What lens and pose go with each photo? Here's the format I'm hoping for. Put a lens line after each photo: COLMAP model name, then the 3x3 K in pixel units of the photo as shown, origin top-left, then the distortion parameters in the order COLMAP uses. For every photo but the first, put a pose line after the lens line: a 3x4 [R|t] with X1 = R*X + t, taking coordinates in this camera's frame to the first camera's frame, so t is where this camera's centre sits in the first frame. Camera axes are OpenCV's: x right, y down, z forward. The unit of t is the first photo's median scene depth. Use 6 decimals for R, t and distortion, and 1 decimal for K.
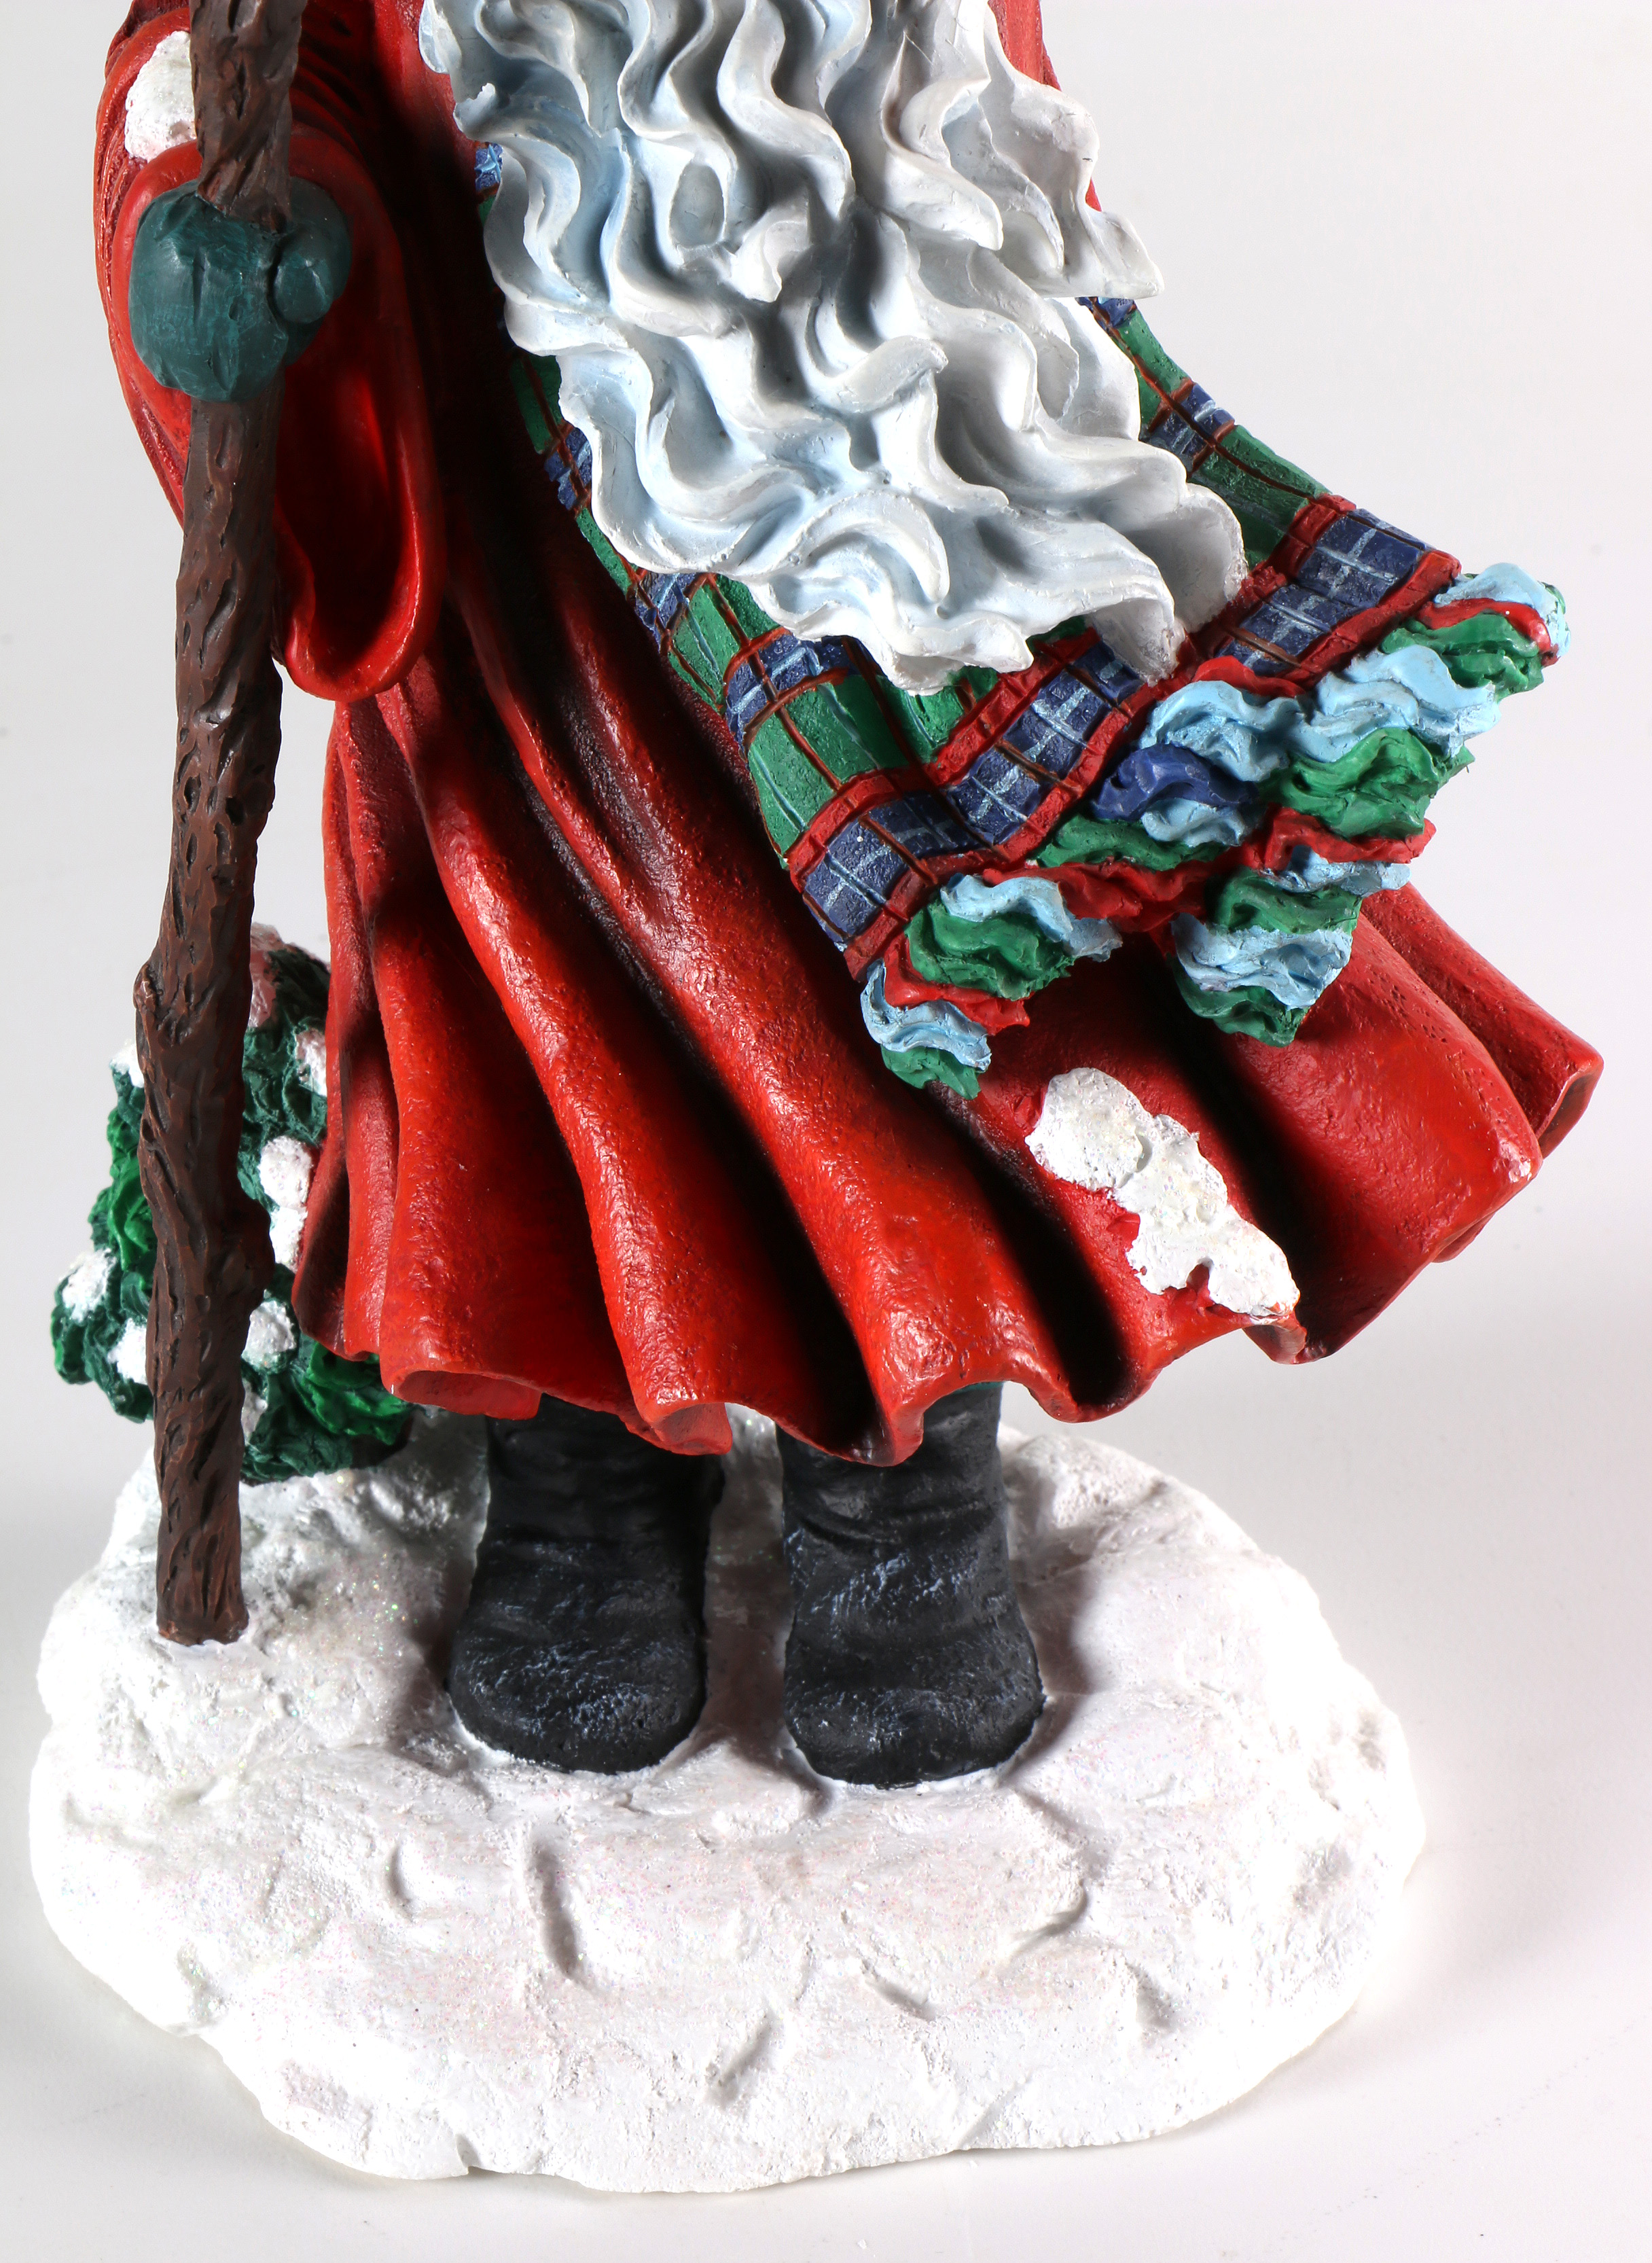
lens RADIAL K [[6357.1, 0, 830.0], [0, 6357.1, 1248.3], [0, 0, 1]] dist [0.114152, 0.839788]
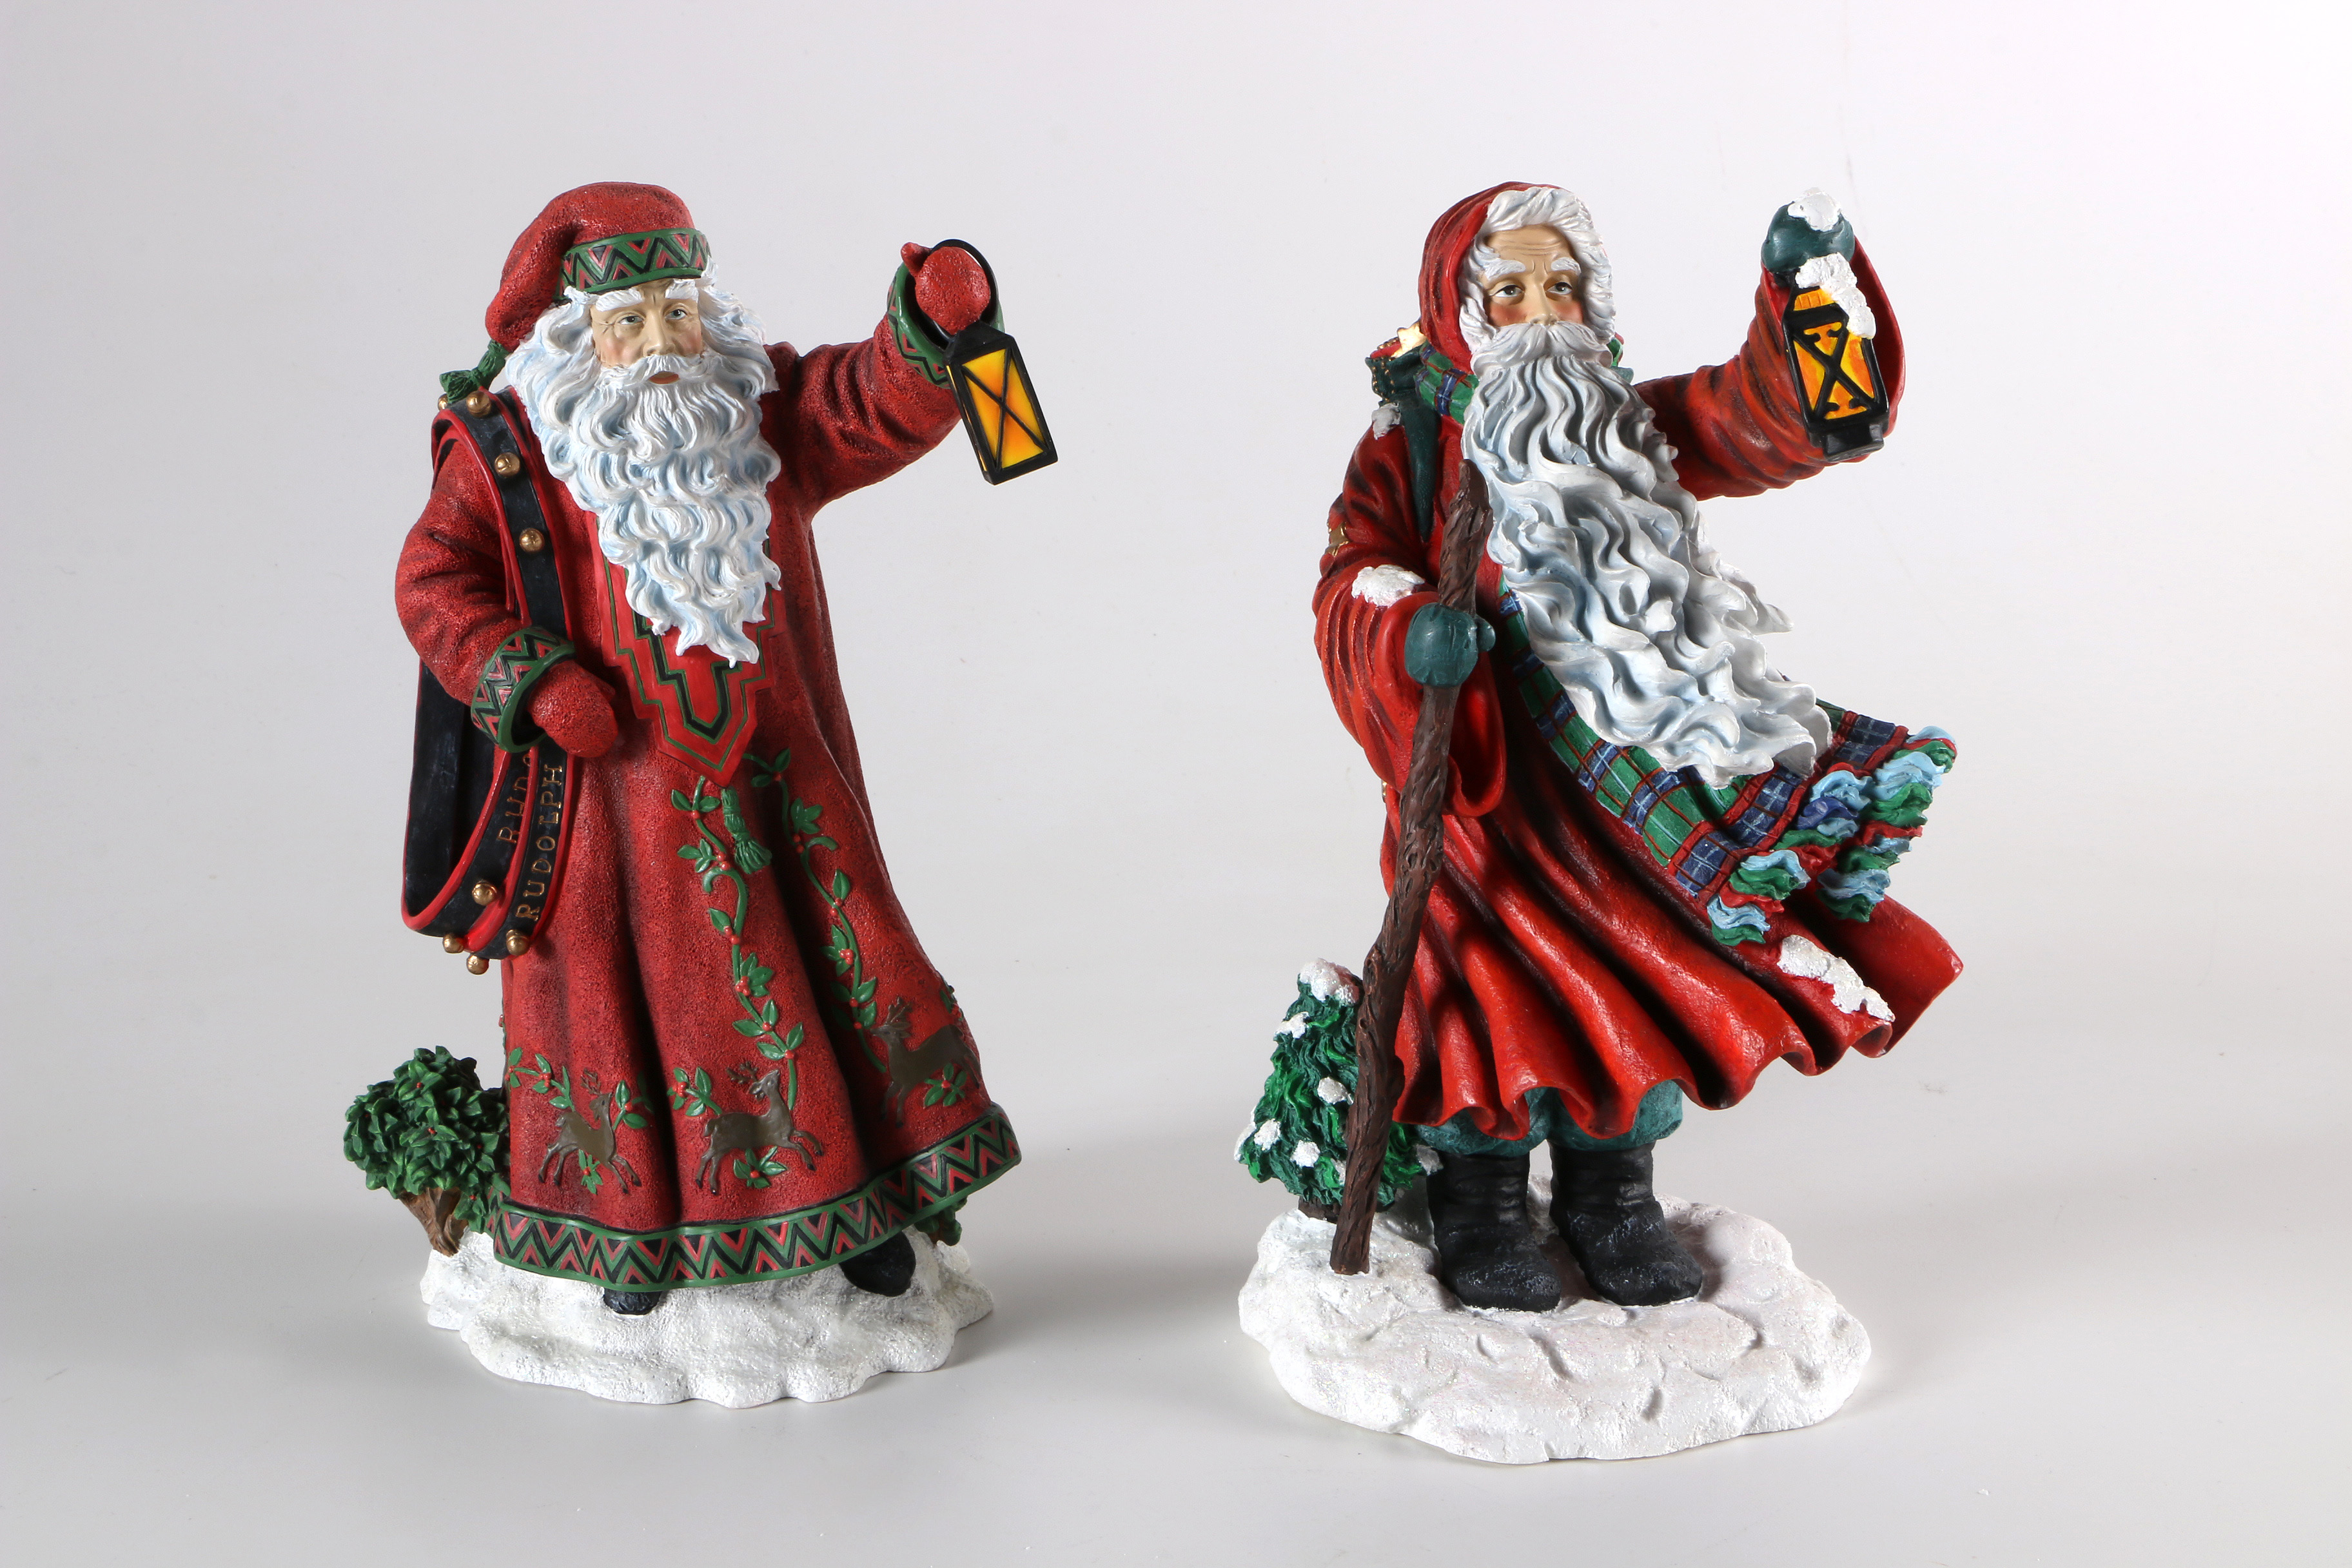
lens RADIAL K [[4034.9, 0, 1136.4], [0, 4034.9, 804.3], [0, 0, 1]] dist [0.083477, 0.083479]
pose [[0.964241, -0.048135, 0.260620, -0.624546], [0.116748, 0.959962, -0.254644, 0.298564], [-0.237928, 0.275965, 0.931254, -0.430491]]
